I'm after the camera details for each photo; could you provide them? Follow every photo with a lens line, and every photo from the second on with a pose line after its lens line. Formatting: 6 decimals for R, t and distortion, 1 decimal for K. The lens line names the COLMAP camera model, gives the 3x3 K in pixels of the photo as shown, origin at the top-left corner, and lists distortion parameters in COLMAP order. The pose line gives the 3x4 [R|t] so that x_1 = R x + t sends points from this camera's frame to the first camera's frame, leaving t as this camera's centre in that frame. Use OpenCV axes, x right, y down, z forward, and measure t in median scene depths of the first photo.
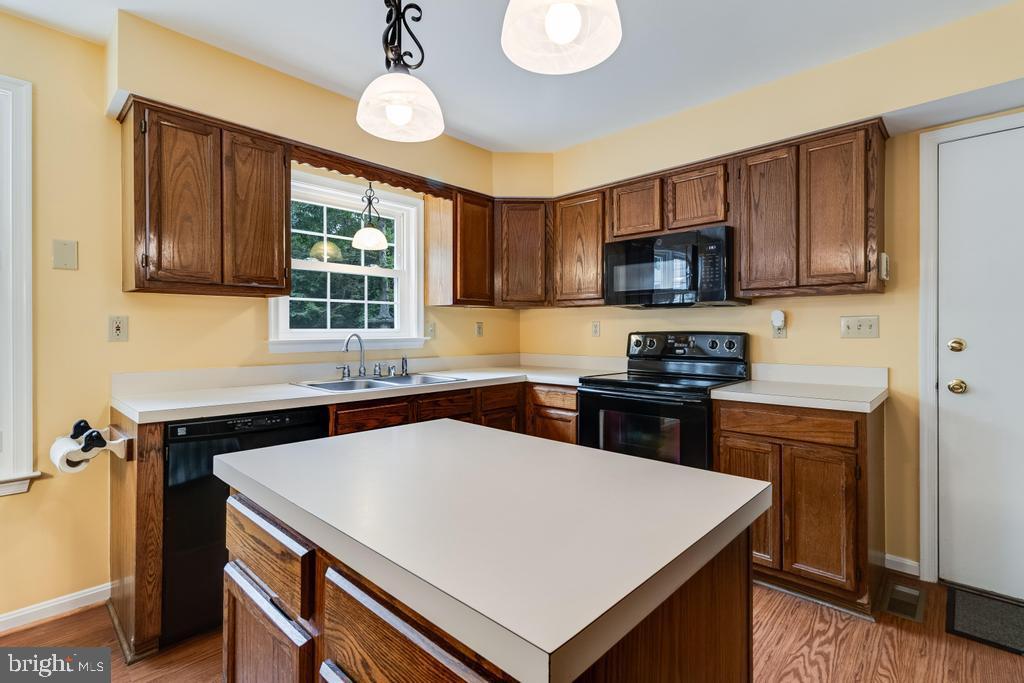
lens RADIAL K [[475.2, 0, 514.5], [0, 475.2, 333.2], [0, 0, 1]] dist [0.002204, 0.000827]
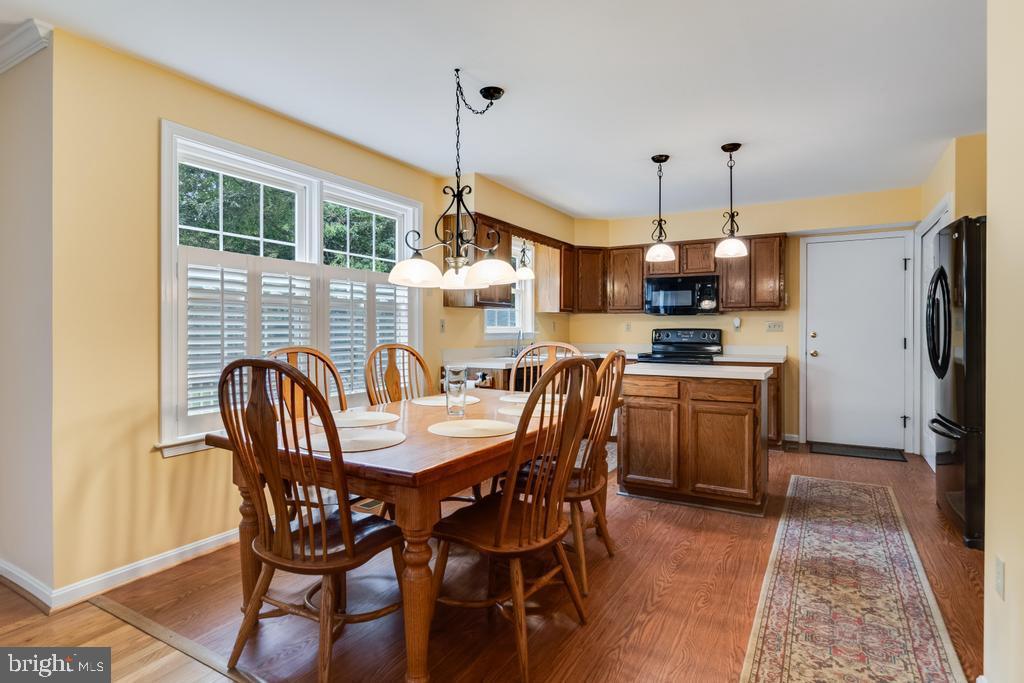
lens RADIAL K [[534.0, 0, 514.8], [0, 534.0, 335.0], [0, 0, 1]] dist [0.005362, 0.000405]
pose [[0.971769, -0.000035, 0.235933, -1.000450], [-0.001498, 0.999979, 0.006318, 0.011964], [-0.235928, -0.006493, 0.971749, -1.079321]]
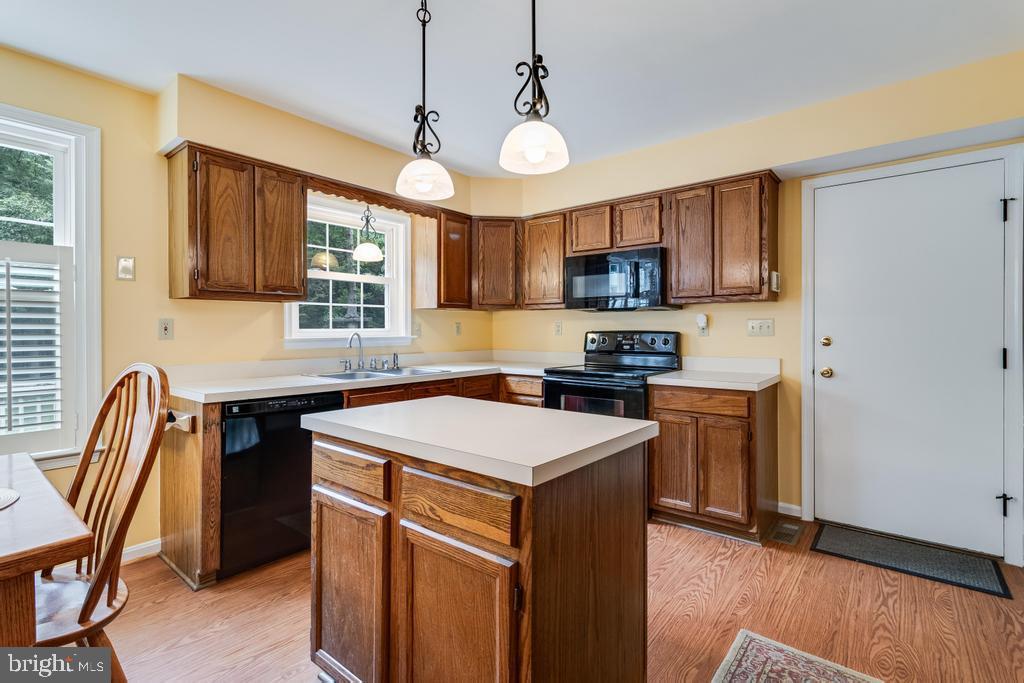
lens RADIAL K [[475.2, 0, 513.8], [0, 475.2, 334.7], [0, 0, 1]] dist [0.002204, 0.000827]
pose [[0.997467, -0.001073, 0.071120, -0.035168], [0.000648, 0.999982, 0.005999, -0.001427], [-0.071125, -0.005938, 0.997450, -0.254722]]
